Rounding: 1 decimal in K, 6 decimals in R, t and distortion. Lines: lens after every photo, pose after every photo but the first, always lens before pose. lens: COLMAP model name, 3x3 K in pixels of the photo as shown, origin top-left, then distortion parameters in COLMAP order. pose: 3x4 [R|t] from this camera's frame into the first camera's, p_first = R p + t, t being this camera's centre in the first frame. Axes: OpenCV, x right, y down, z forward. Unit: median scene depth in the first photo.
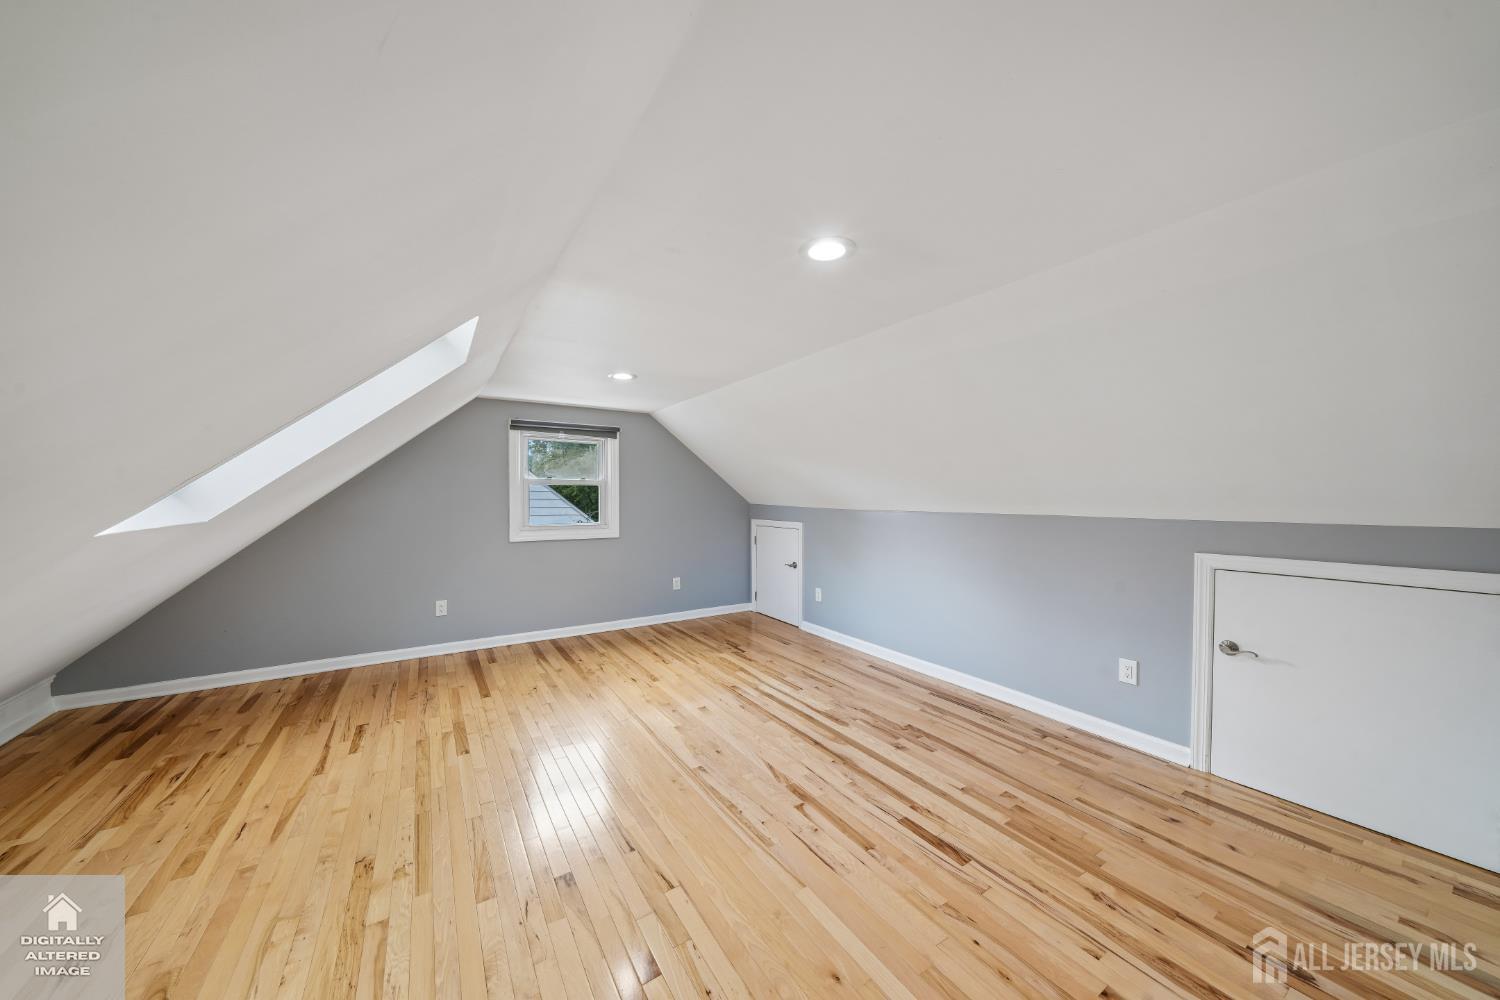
lens RADIAL K [[506.2, 0, 749.5], [0, 506.2, 507.3], [0, 0, 1]] dist [-0.001306, 0.000410]
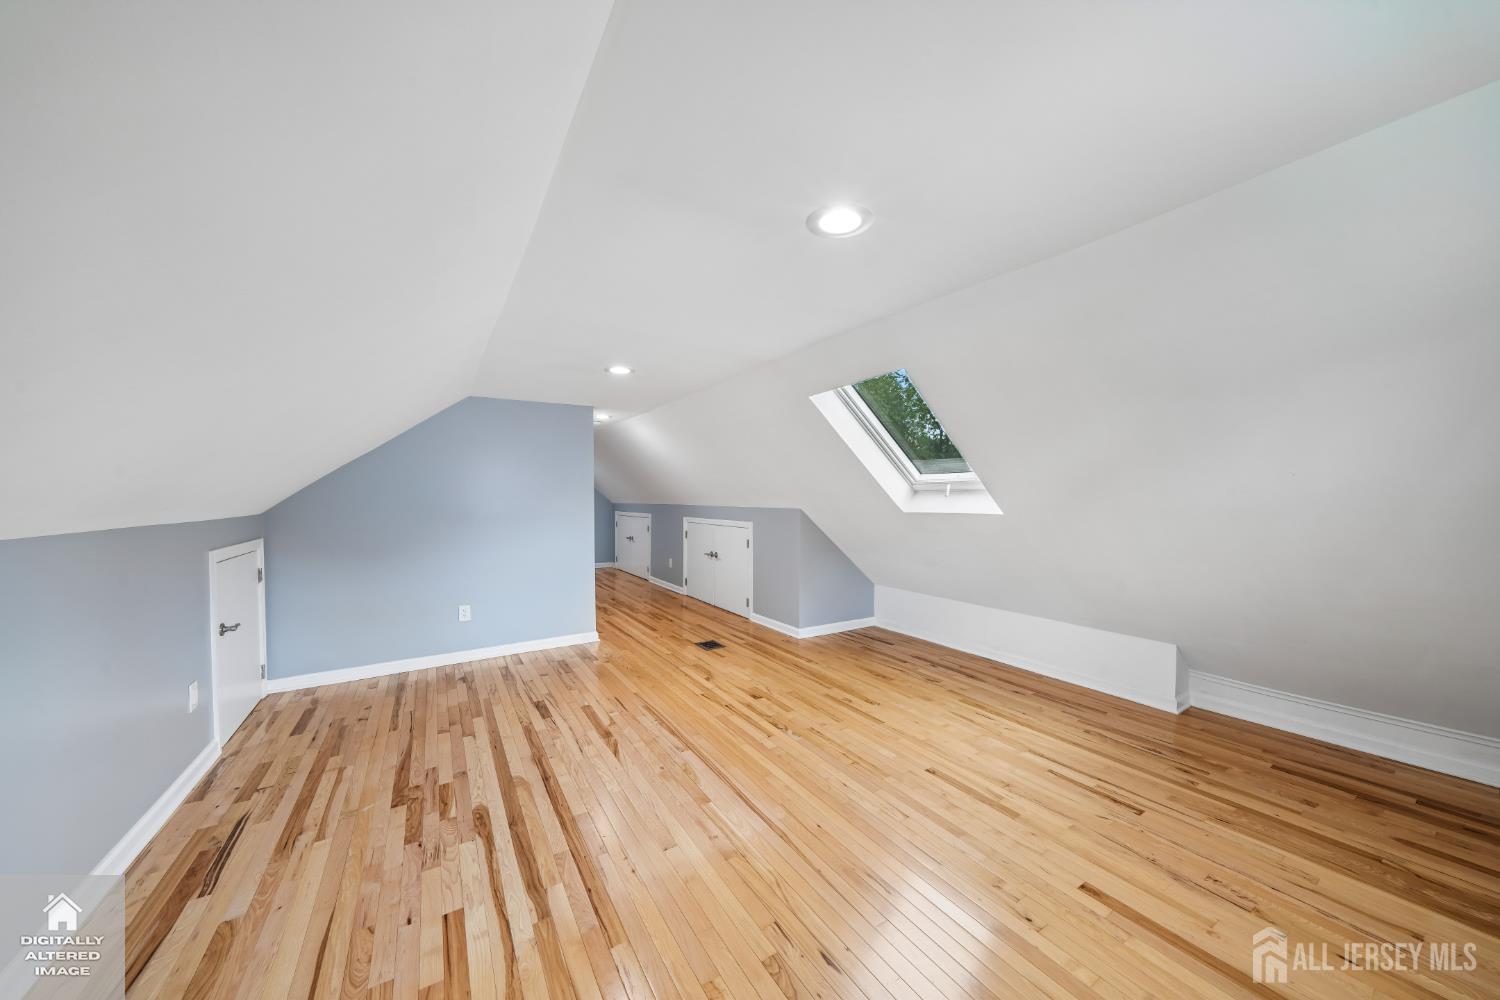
lens RADIAL K [[506.2, 0, 749.5], [0, 506.2, 507.3], [0, 0, 1]] dist [-0.001306, 0.000410]
pose [[-0.999938, -0.000715, 0.011072, -0.241134], [-0.000262, 0.999165, 0.040865, -0.042391], [-0.011092, 0.040859, -0.999103, 1.962516]]
